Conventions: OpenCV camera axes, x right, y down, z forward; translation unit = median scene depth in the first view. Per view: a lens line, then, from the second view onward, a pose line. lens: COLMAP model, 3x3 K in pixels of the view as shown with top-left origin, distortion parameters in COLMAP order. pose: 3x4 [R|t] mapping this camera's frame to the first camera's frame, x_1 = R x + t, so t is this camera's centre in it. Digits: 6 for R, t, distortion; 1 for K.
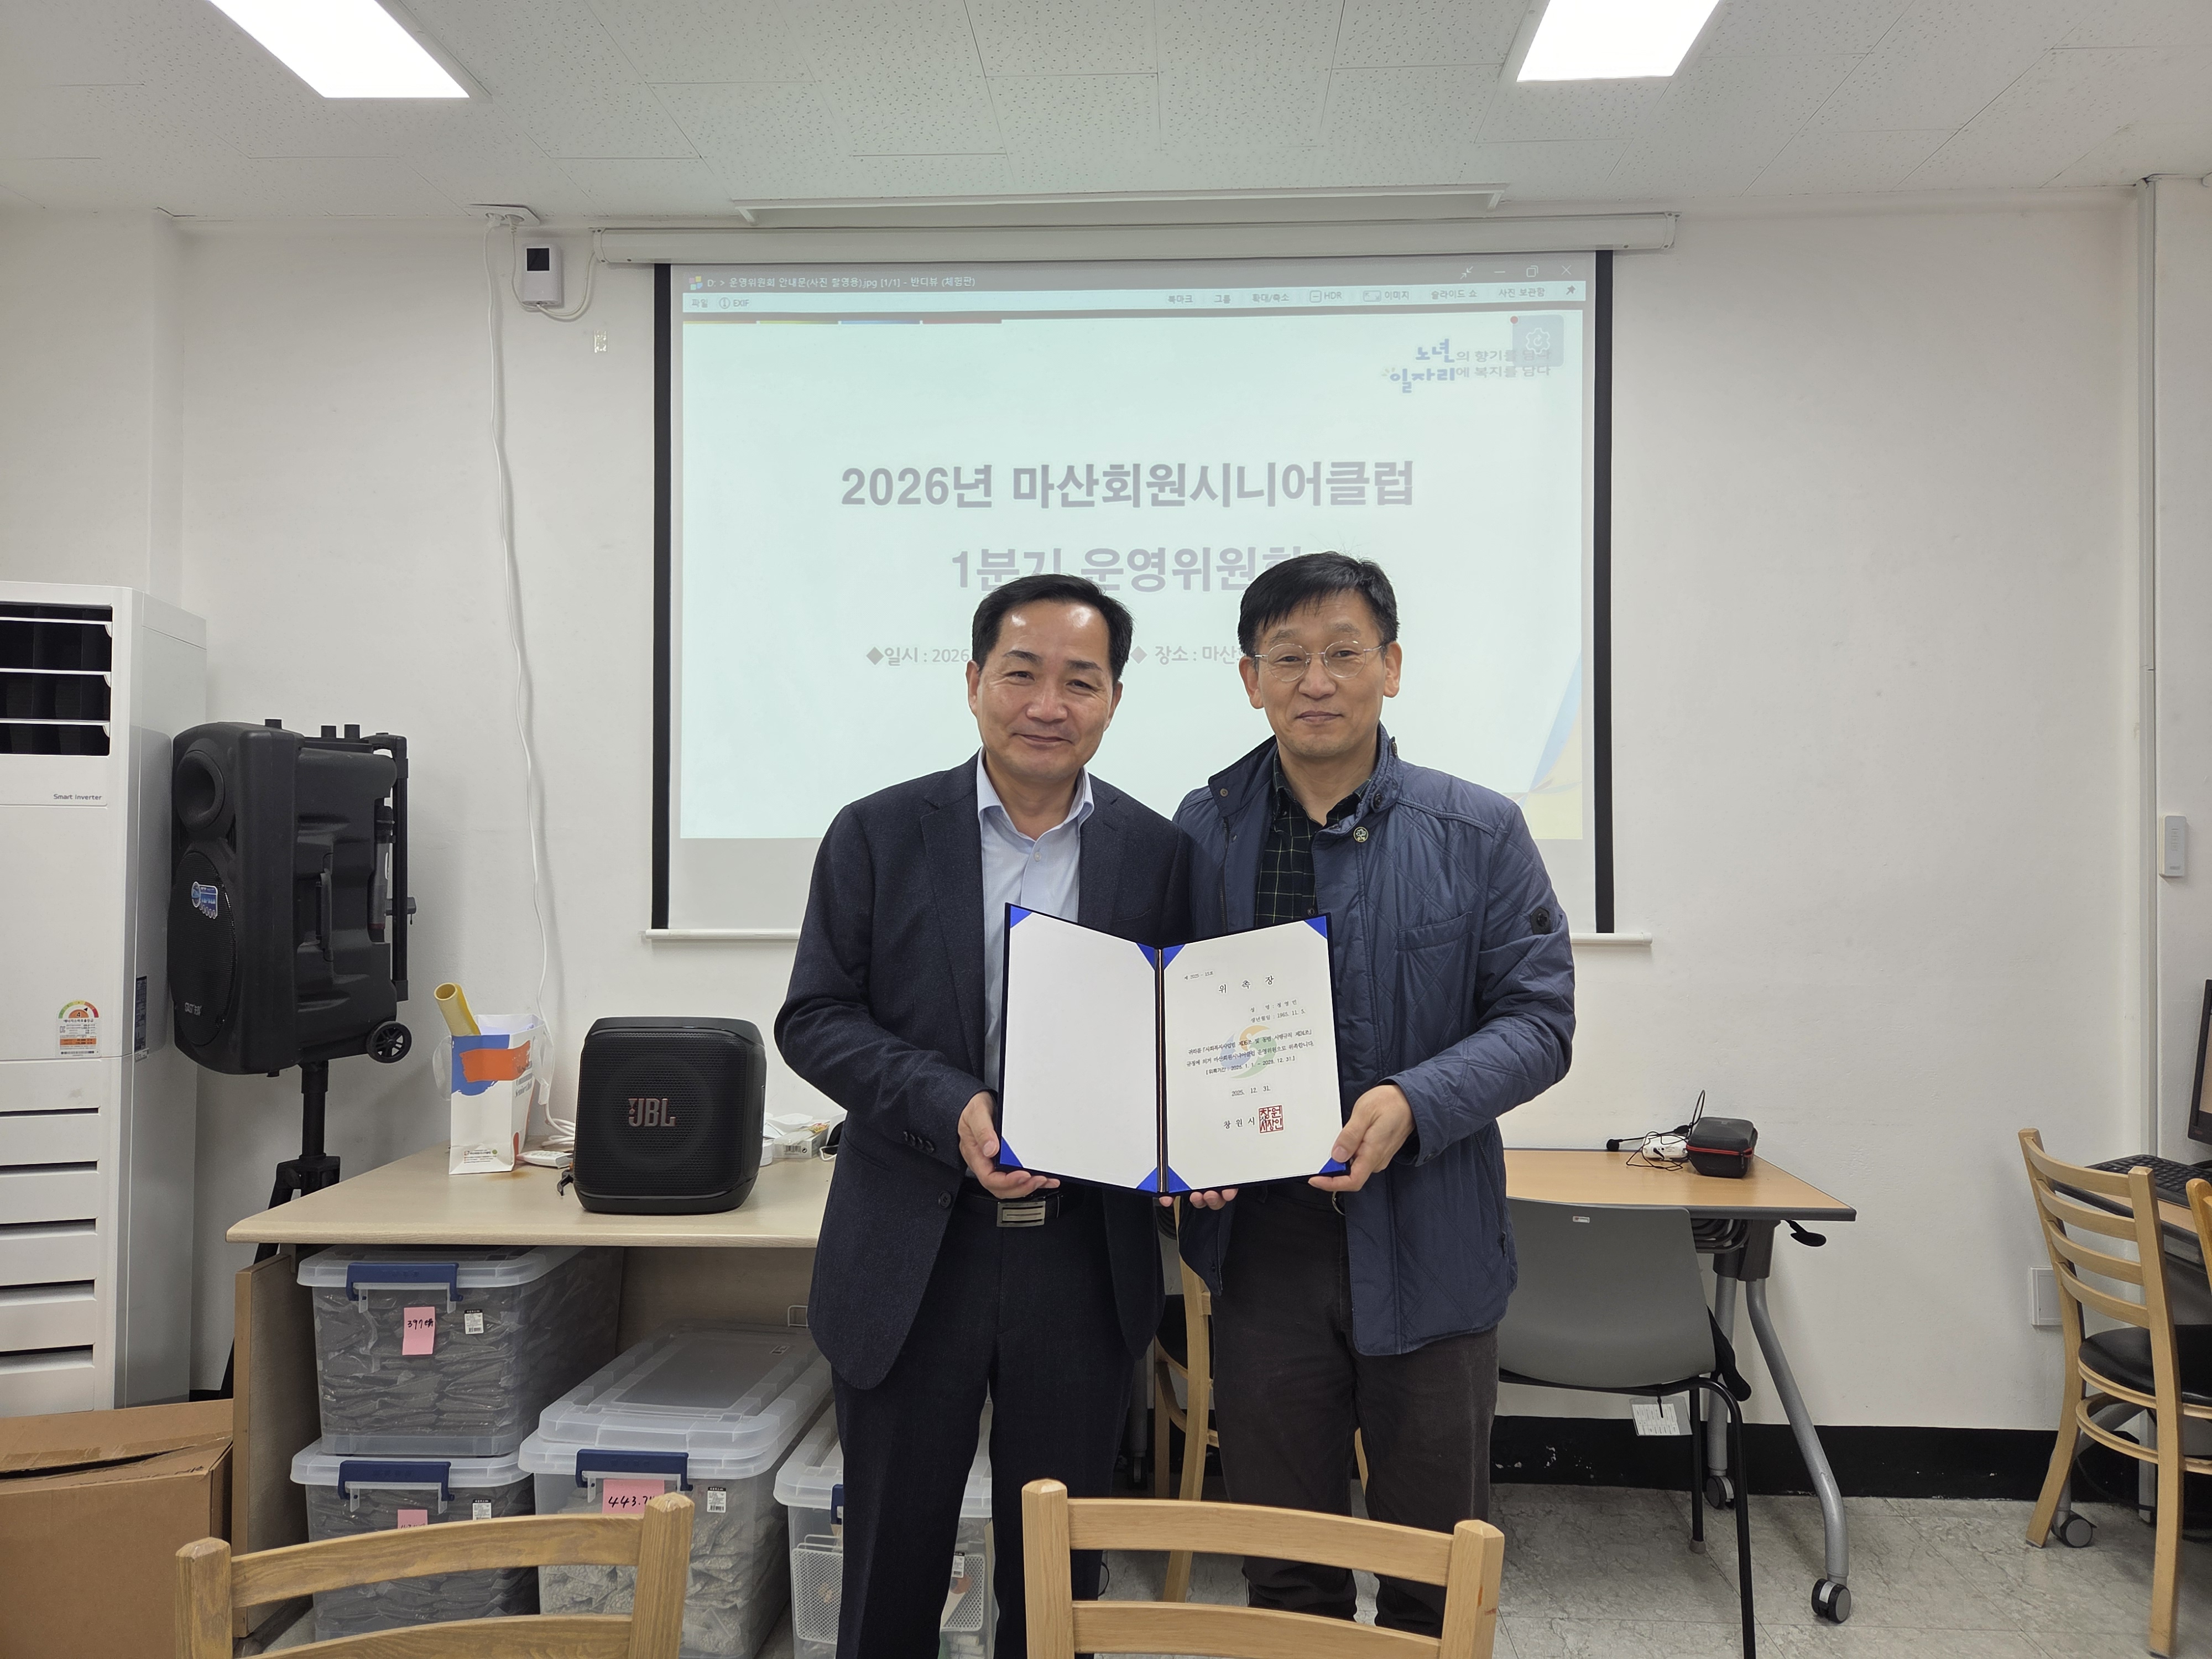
lens RADIAL K [[1498.7, 0, 1119.7], [0, 1498.7, 817.7], [0, 0, 1]] dist [0.067517, -0.057862]
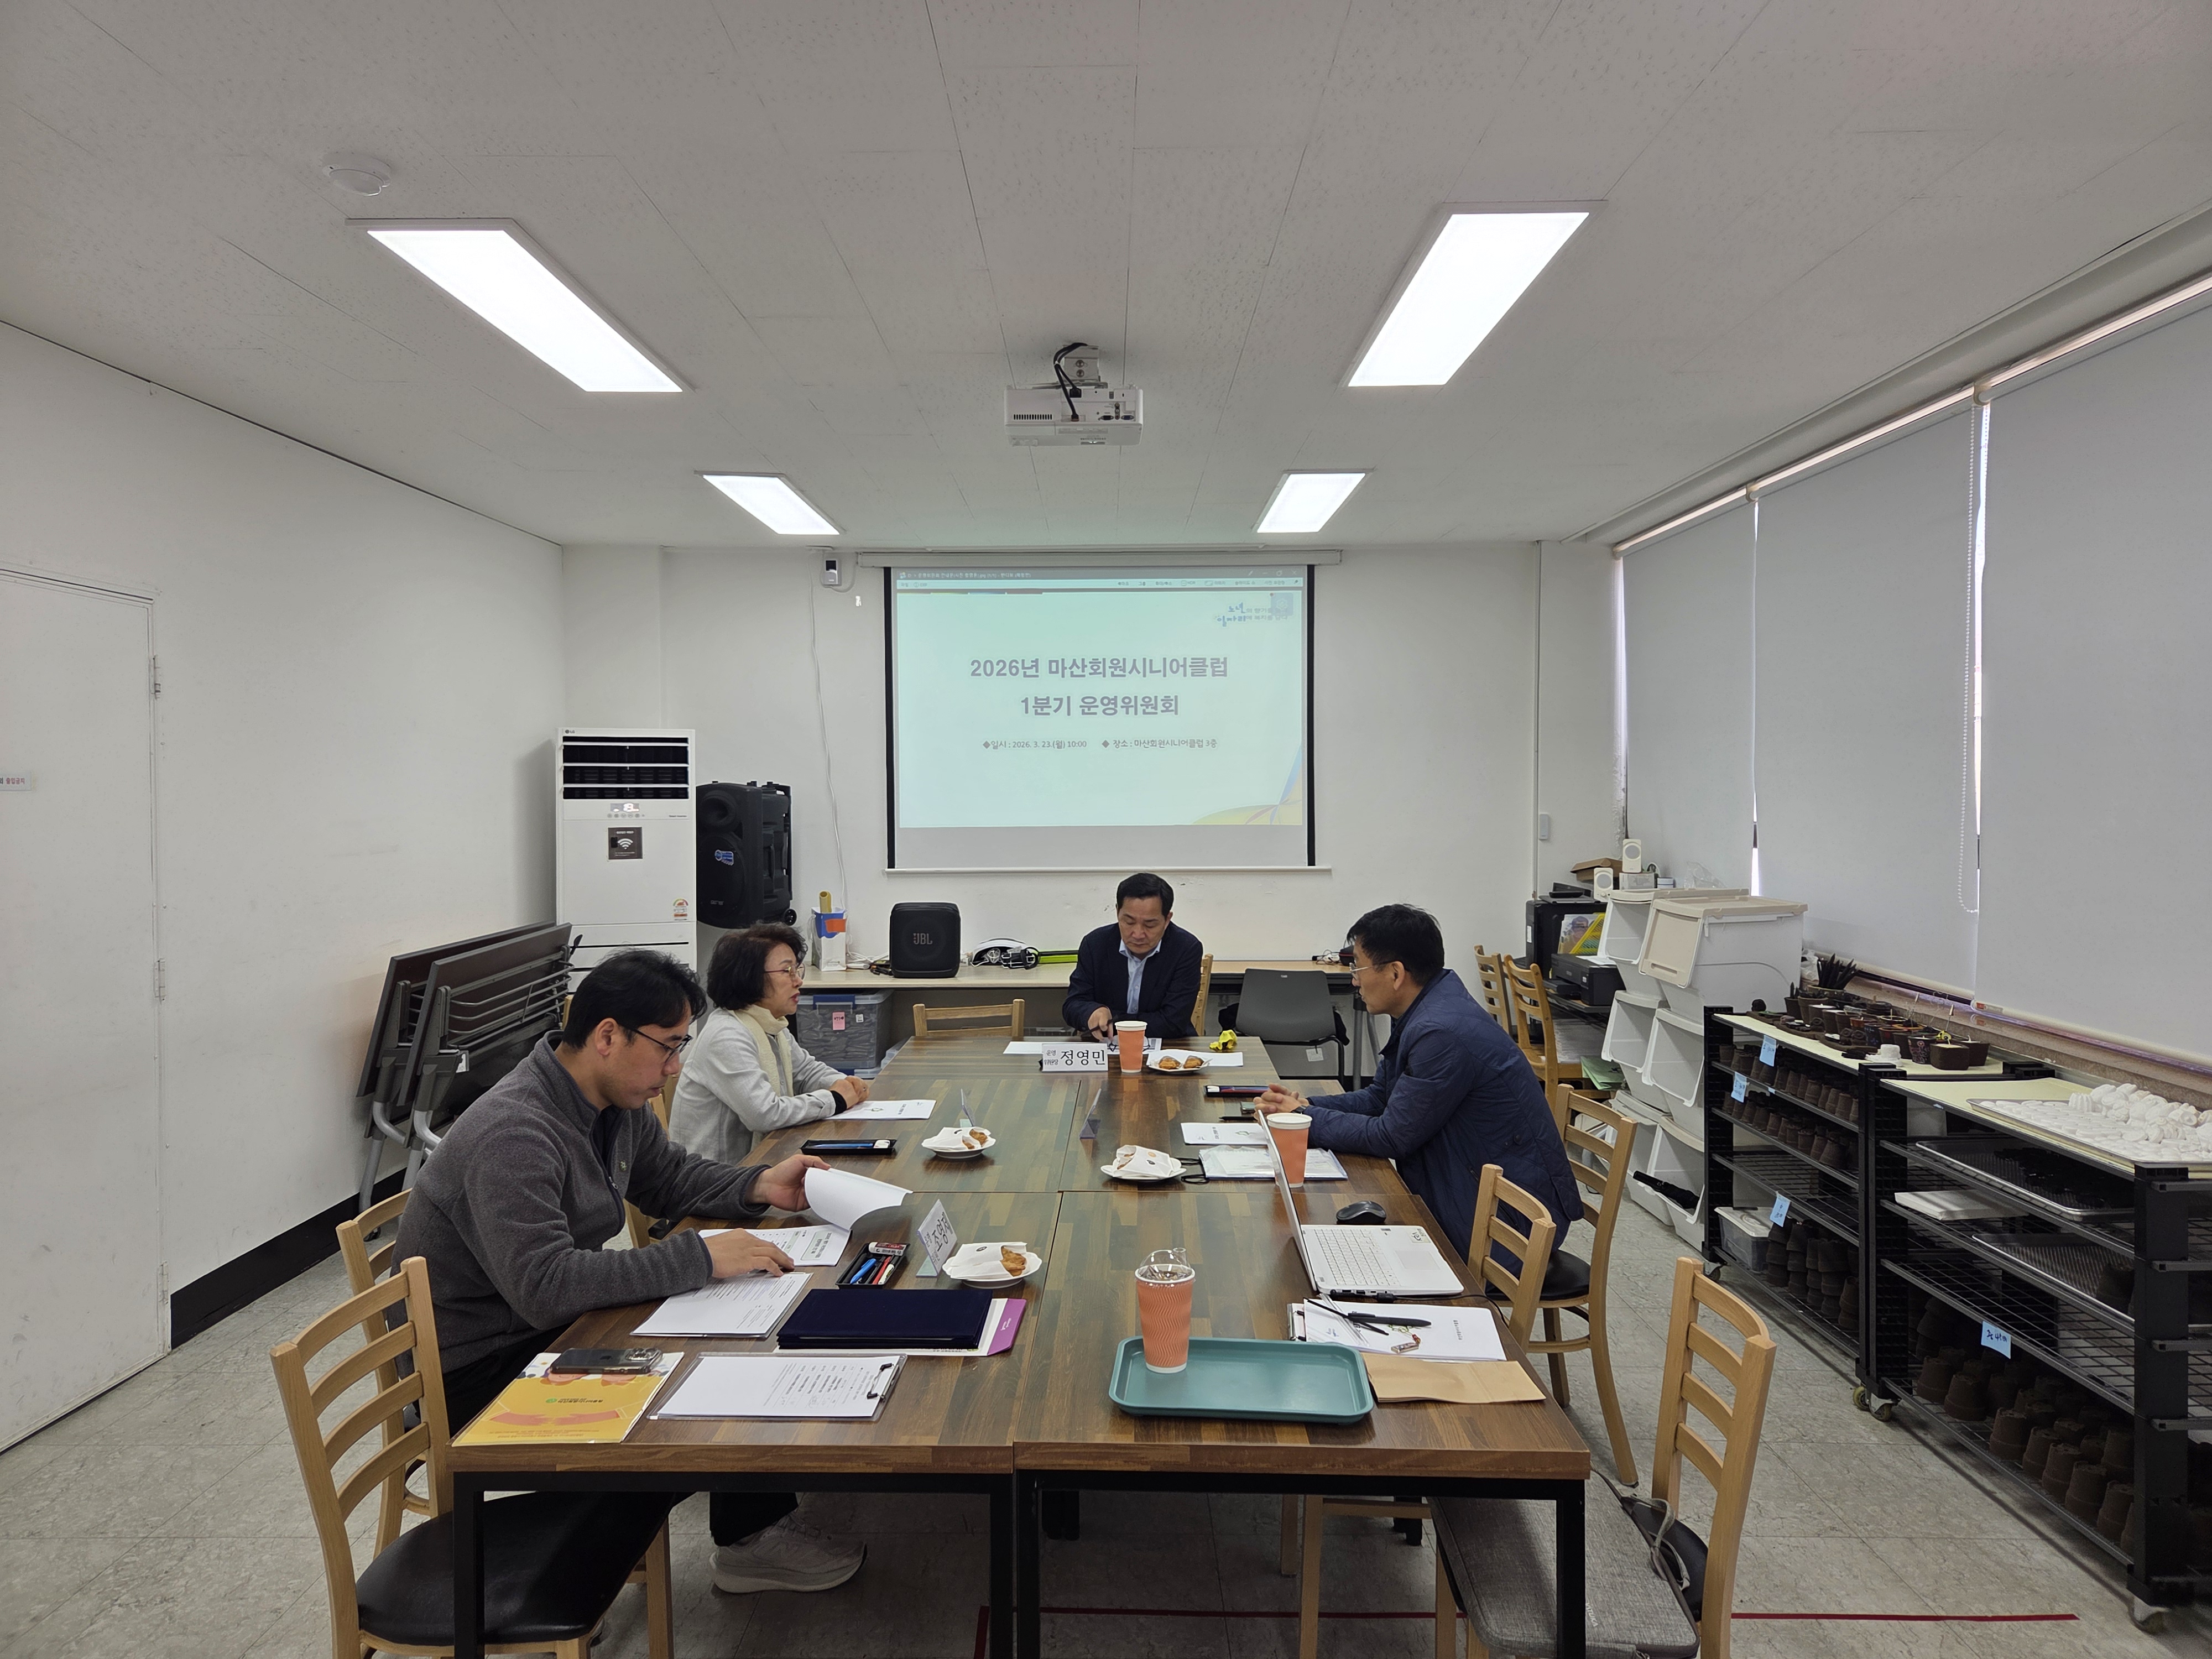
lens RADIAL K [[1498.7, 0, 1119.7], [0, 1498.7, 817.7], [0, 0, 1]] dist [0.067517, -0.057862]
pose [[0.998369, -0.008428, 0.056466, -0.102439], [0.006611, 0.999457, 0.032294, -0.078060], [-0.056708, -0.031868, 0.997882, -1.344992]]
